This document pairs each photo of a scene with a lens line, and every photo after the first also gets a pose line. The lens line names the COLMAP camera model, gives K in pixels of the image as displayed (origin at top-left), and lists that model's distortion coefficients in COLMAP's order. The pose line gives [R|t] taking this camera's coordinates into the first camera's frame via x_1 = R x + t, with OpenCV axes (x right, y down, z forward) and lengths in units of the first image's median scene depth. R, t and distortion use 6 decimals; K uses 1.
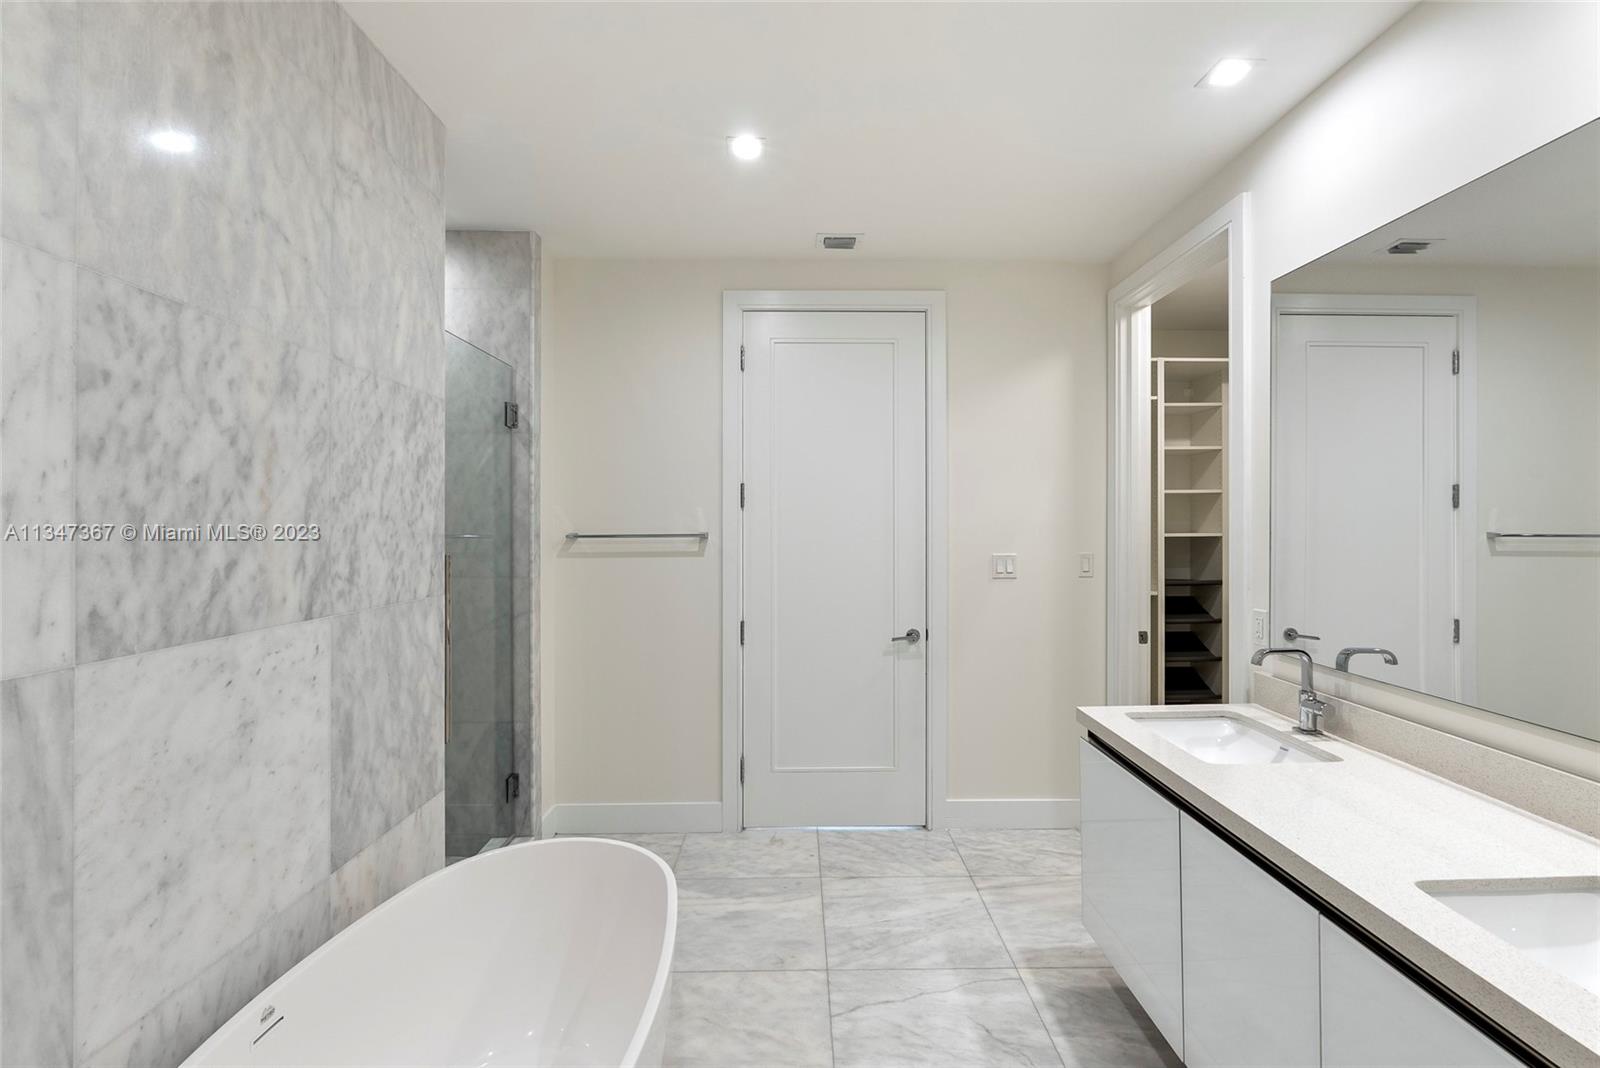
lens RADIAL K [[715.1, 0, 802.3], [0, 715.1, 528.2], [0, 0, 1]] dist [-0.004650, -0.000374]
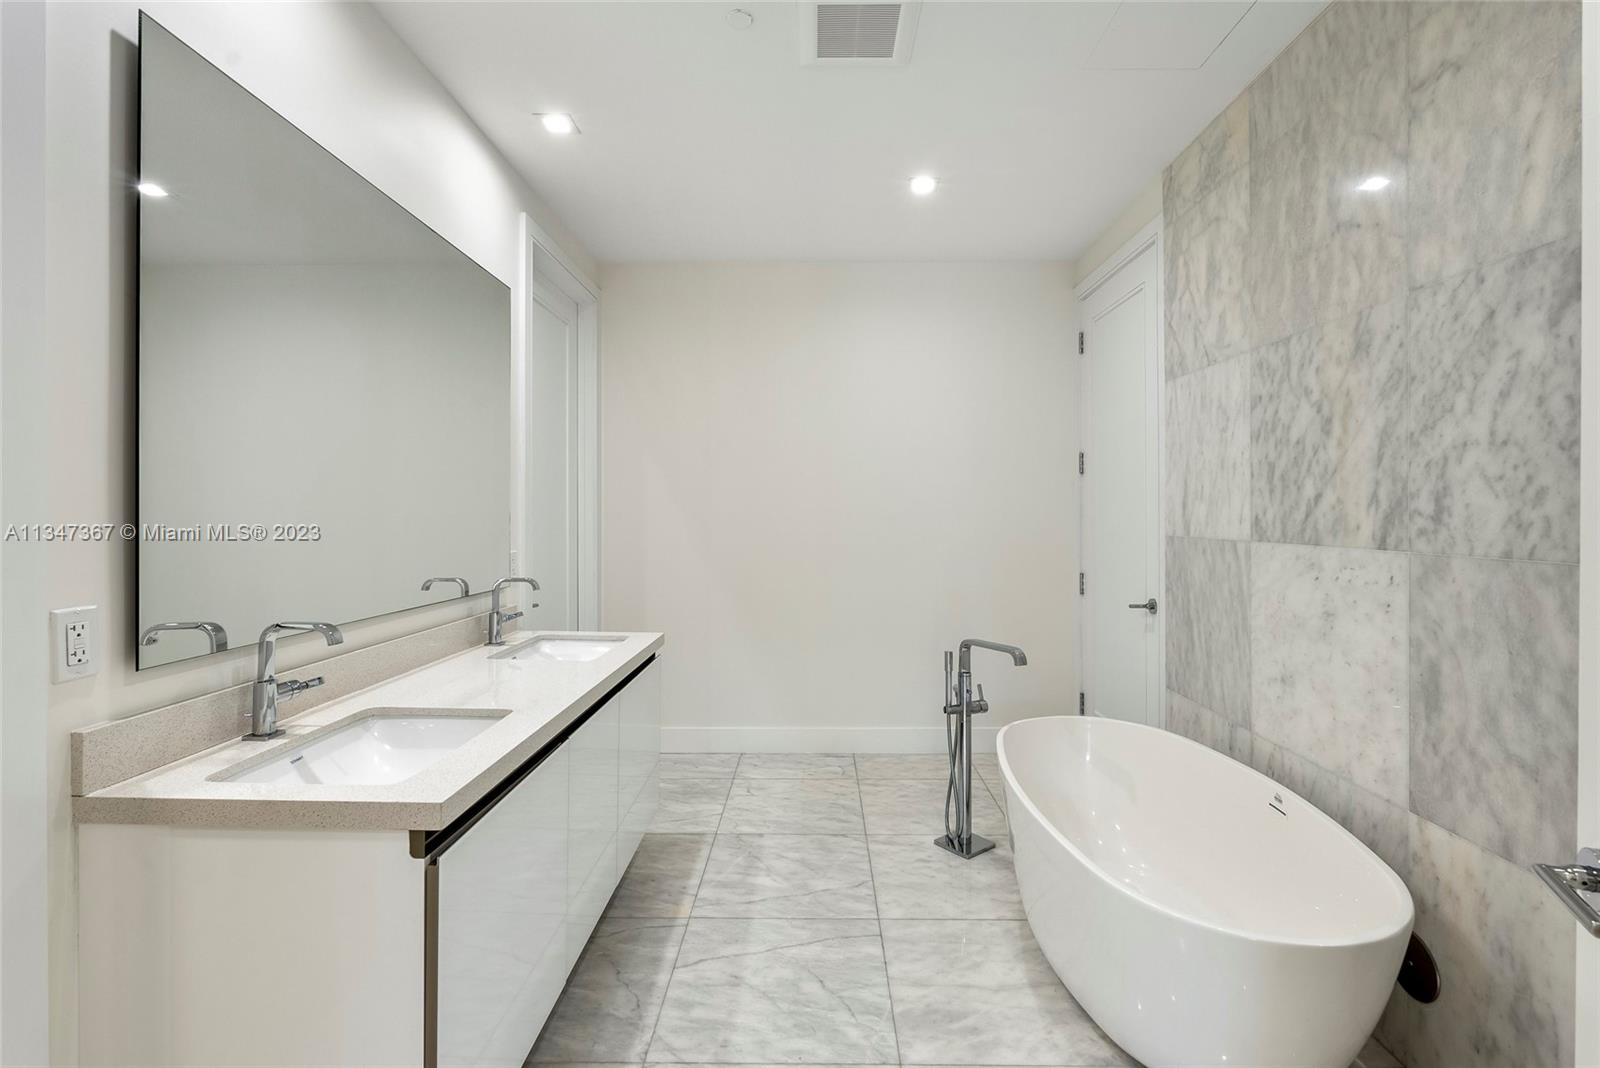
lens RADIAL K [[715.1, 0, 788.7], [0, 715.1, 506.5], [0, 0, 1]] dist [-0.004650, -0.000374]
pose [[-0.998906, 0.001884, 0.046734, 0.166687], [0.001706, 0.999991, -0.003837, 0.064616], [-0.046741, -0.003753, -0.998900, 2.129297]]
